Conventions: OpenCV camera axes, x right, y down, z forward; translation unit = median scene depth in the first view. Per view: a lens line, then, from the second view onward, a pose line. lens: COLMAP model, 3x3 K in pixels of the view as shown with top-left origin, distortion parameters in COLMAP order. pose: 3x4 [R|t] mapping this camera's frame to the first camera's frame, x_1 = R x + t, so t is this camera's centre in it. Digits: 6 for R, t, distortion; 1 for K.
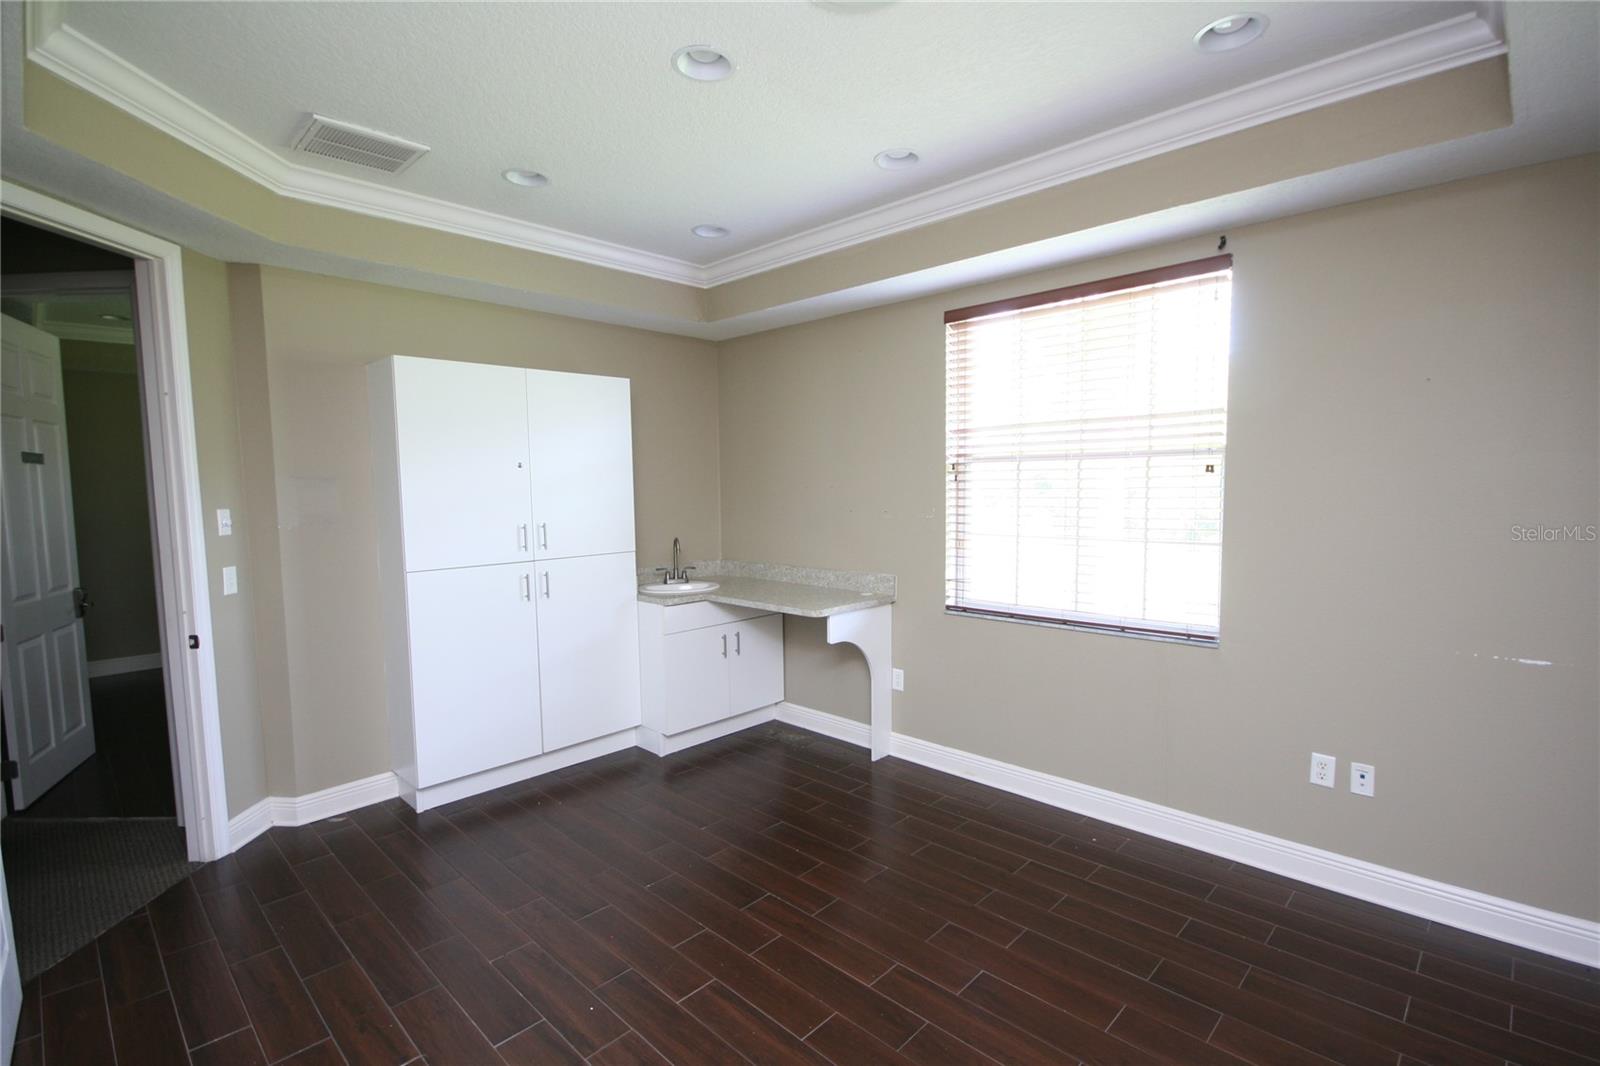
lens RADIAL K [[711.5, 0, 808.9], [0, 711.5, 542.8], [0, 0, 1]] dist [-0.004737, -0.000136]
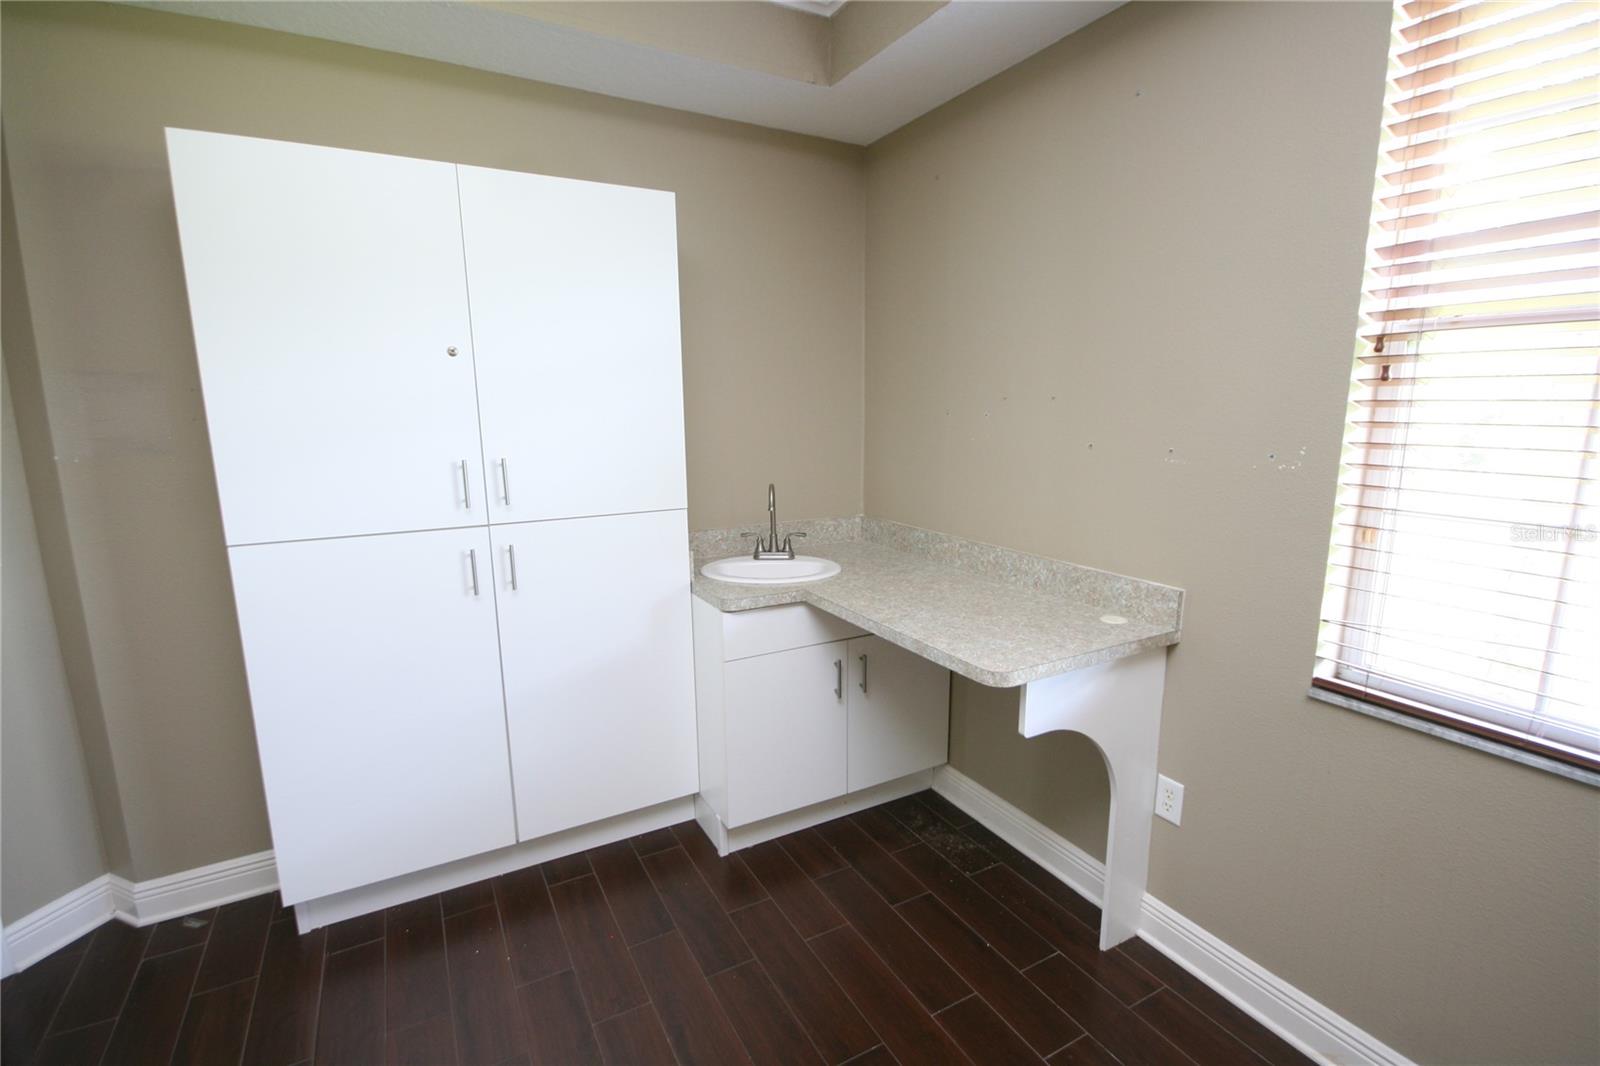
lens RADIAL K [[711.5, 0, 822.6], [0, 711.5, 533.9], [0, 0, 1]] dist [-0.004737, -0.000136]
pose [[0.956806, 0.058888, -0.284702, 0.027845], [-0.029907, 0.994013, 0.105092, -0.033726], [0.289186, -0.092038, 0.952838, 0.518957]]
